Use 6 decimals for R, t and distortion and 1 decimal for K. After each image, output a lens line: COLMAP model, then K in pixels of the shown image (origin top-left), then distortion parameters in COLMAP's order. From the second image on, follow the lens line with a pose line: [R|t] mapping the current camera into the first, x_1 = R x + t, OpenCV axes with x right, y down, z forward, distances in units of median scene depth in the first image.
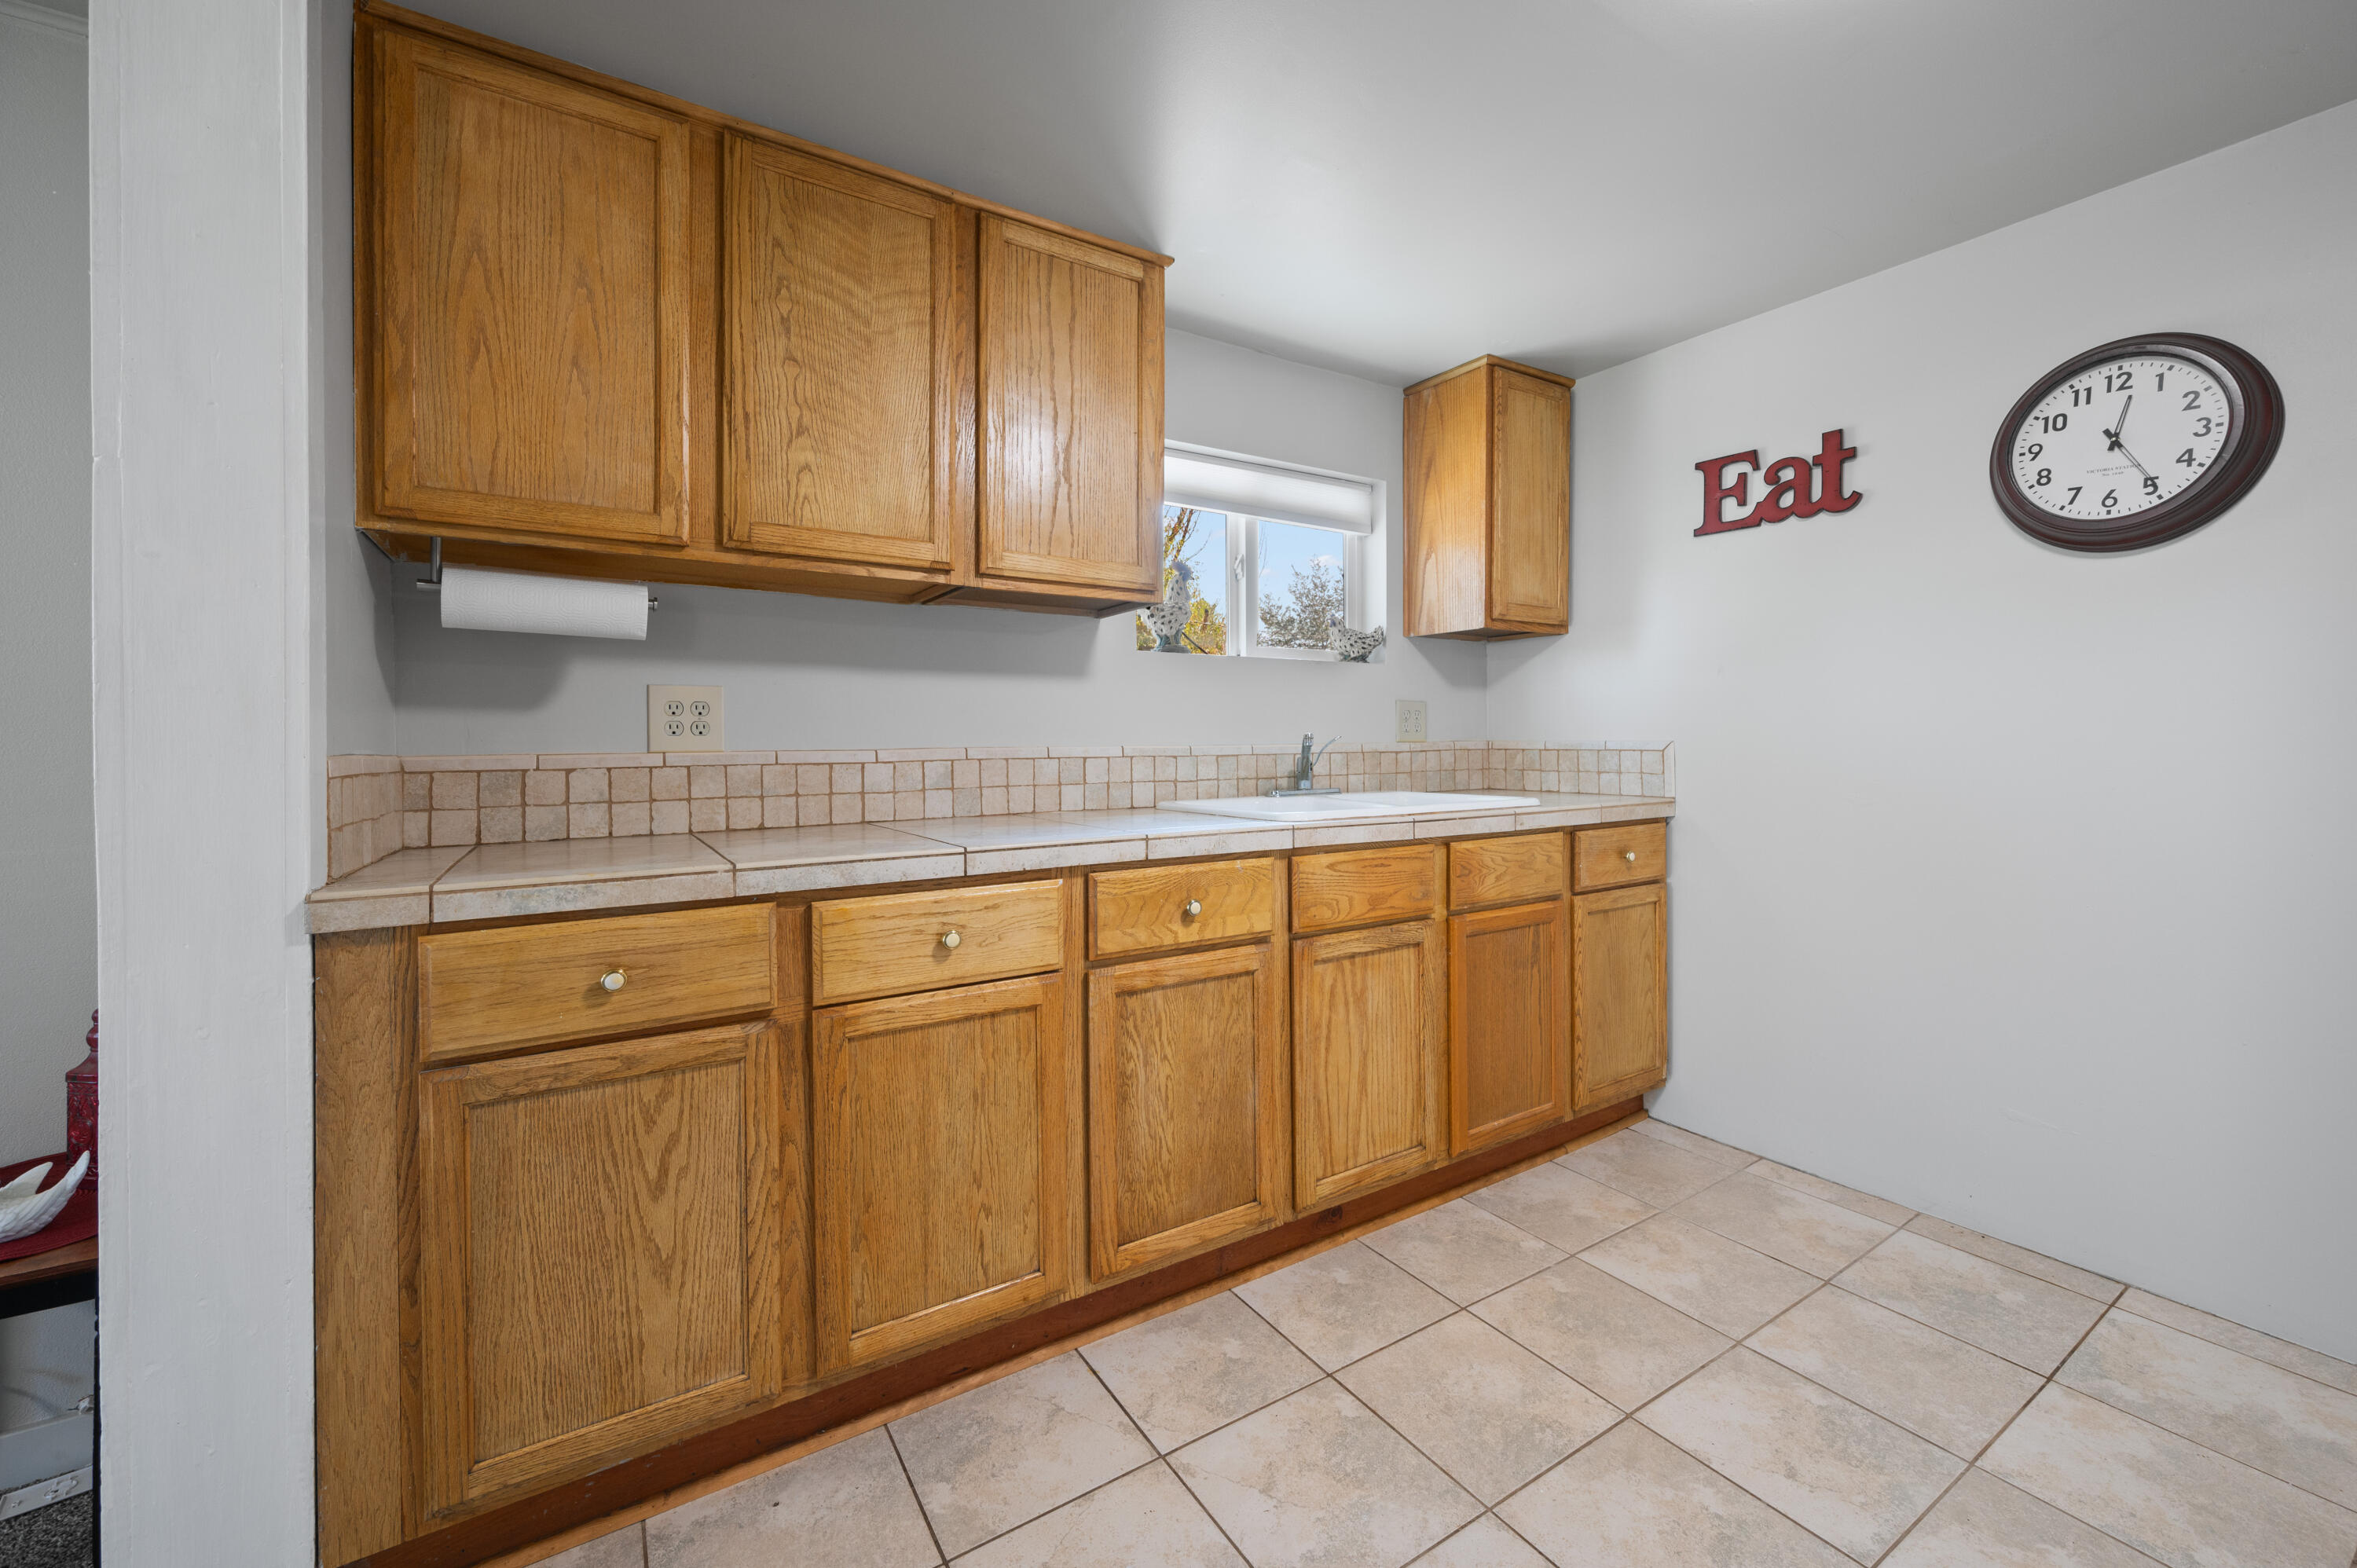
lens RADIAL K [[940.4, 0, 1176.0], [0, 940.4, 750.4], [0, 0, 1]] dist [0.001117, 0.000149]
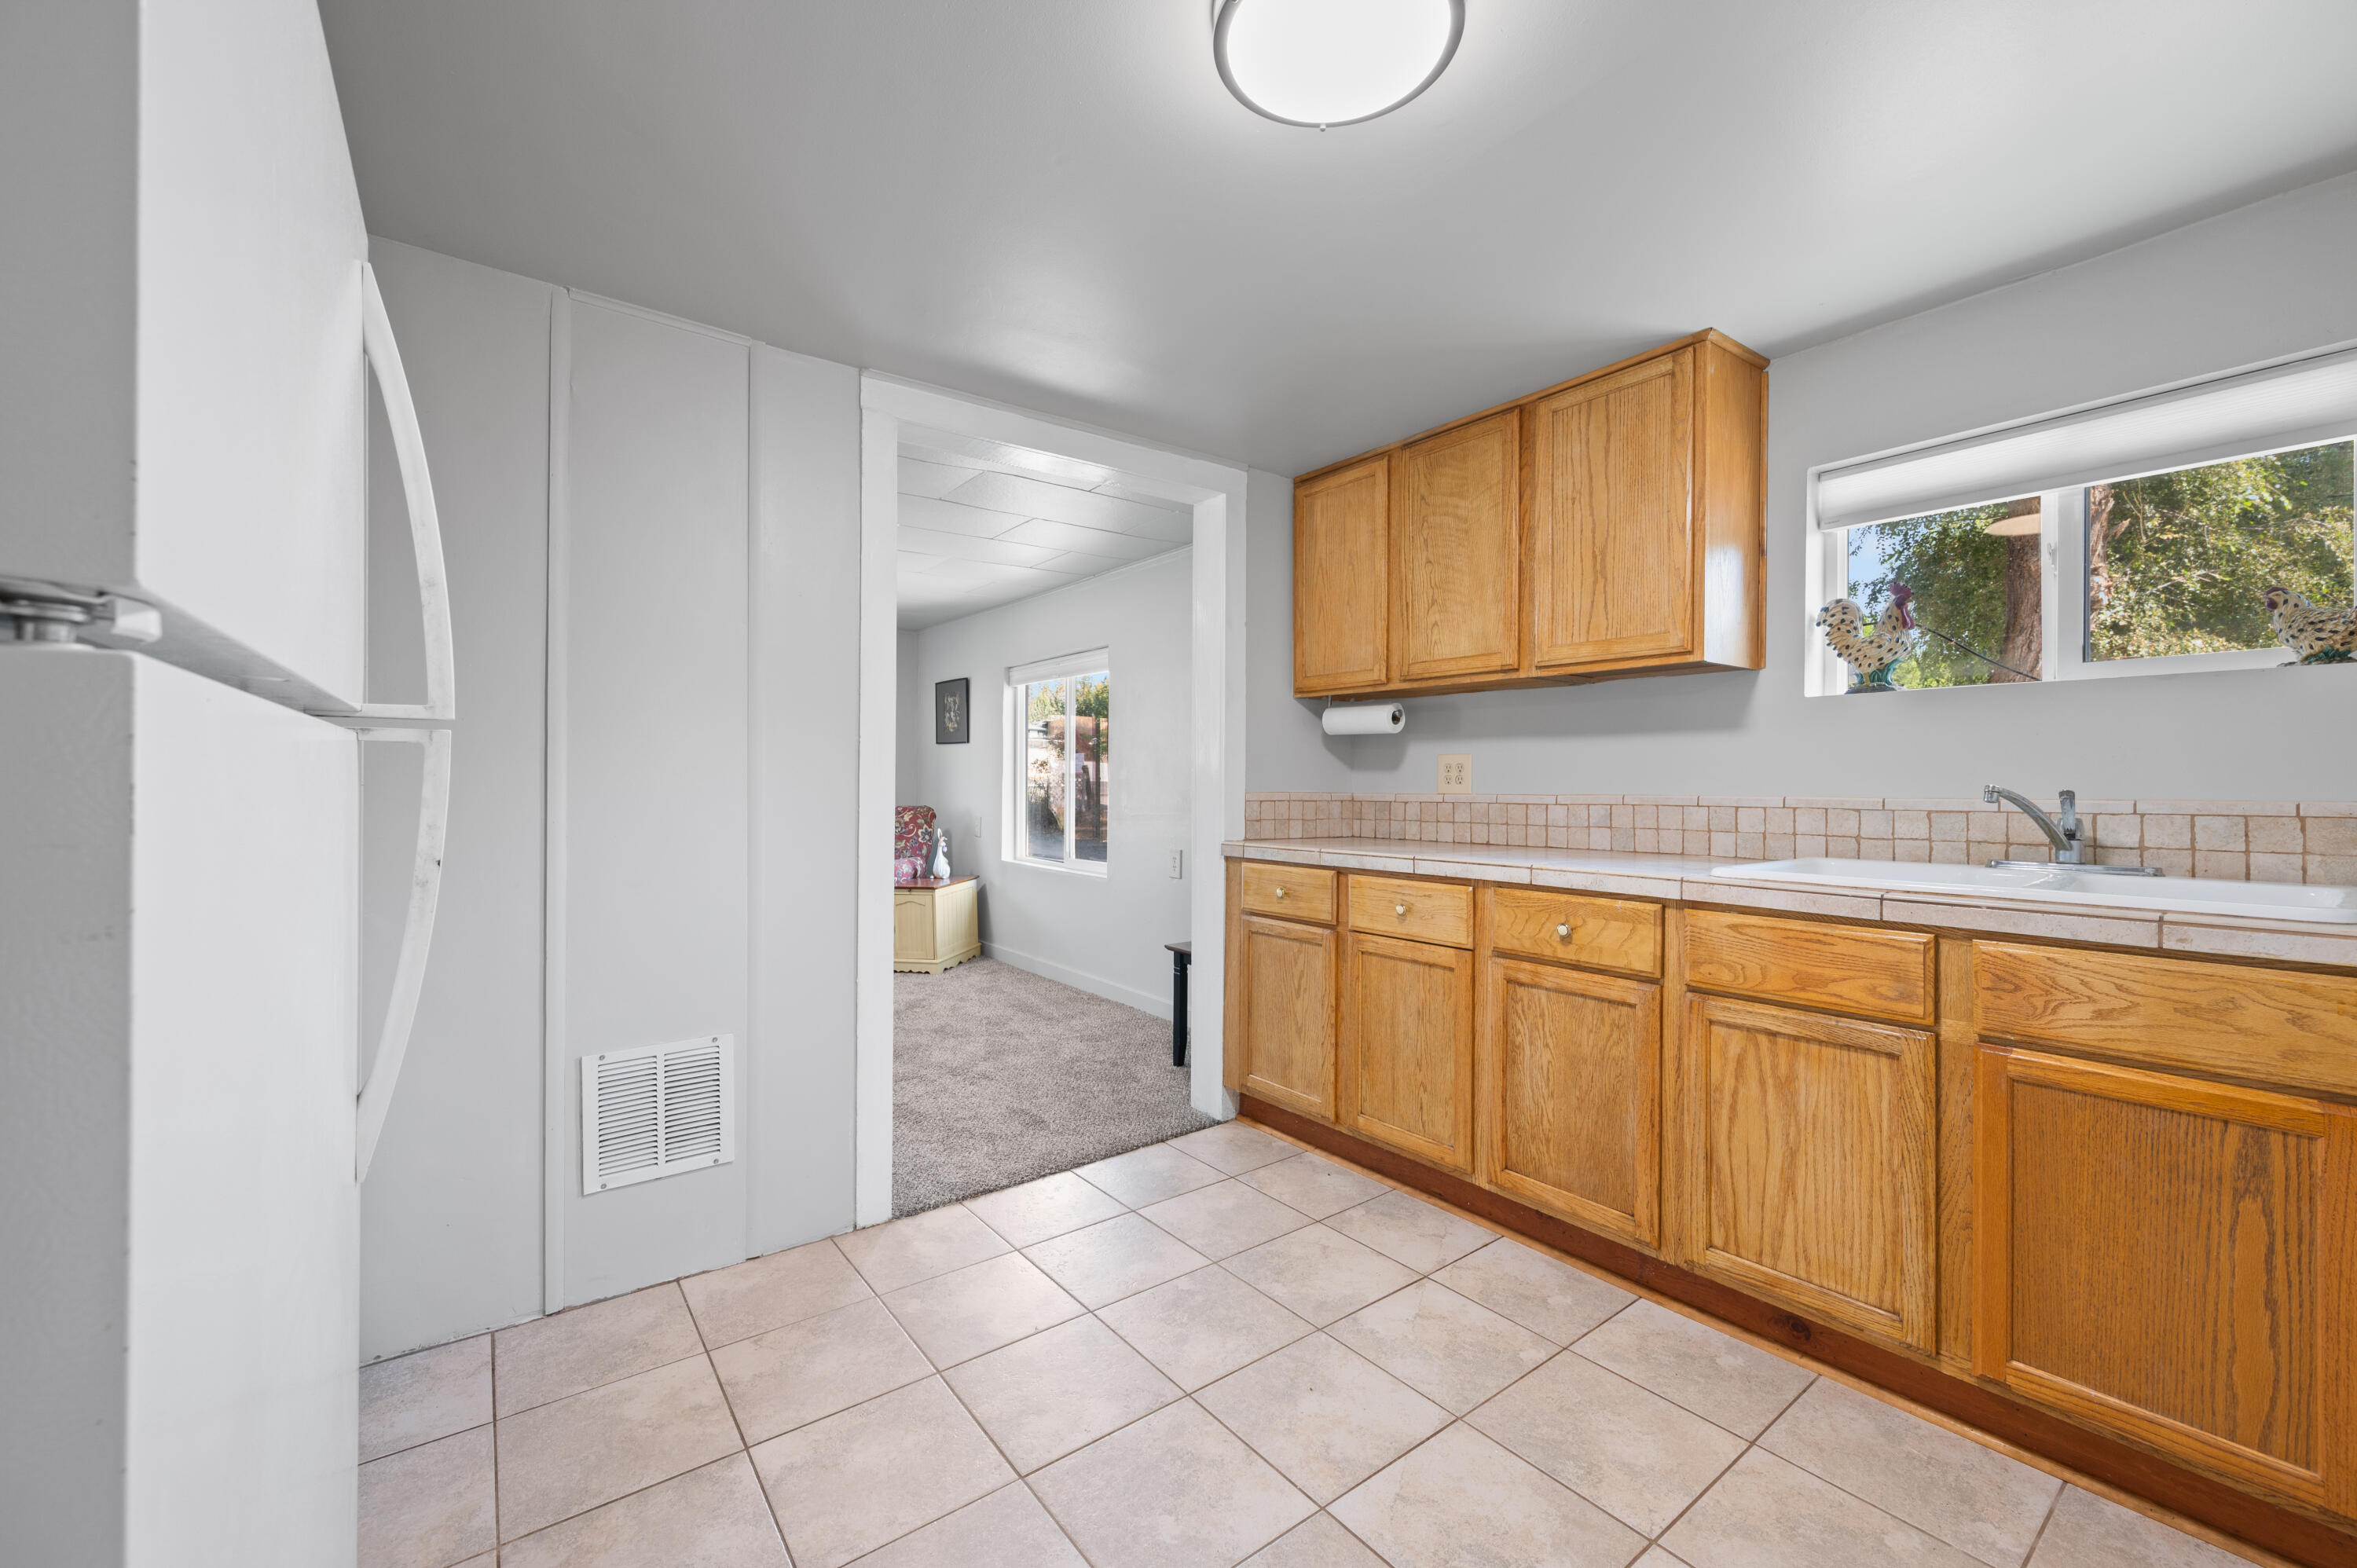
lens RADIAL K [[919.5, 0, 1178.5], [0, 919.5, 784.0], [0, 0, 1]] dist [0.000306, -0.000003]
pose [[0.086697, 0.008193, -0.996201, 1.107729], [-0.010998, 0.999913, 0.007267, -0.023410], [0.996174, 0.010326, 0.086779, 0.383591]]
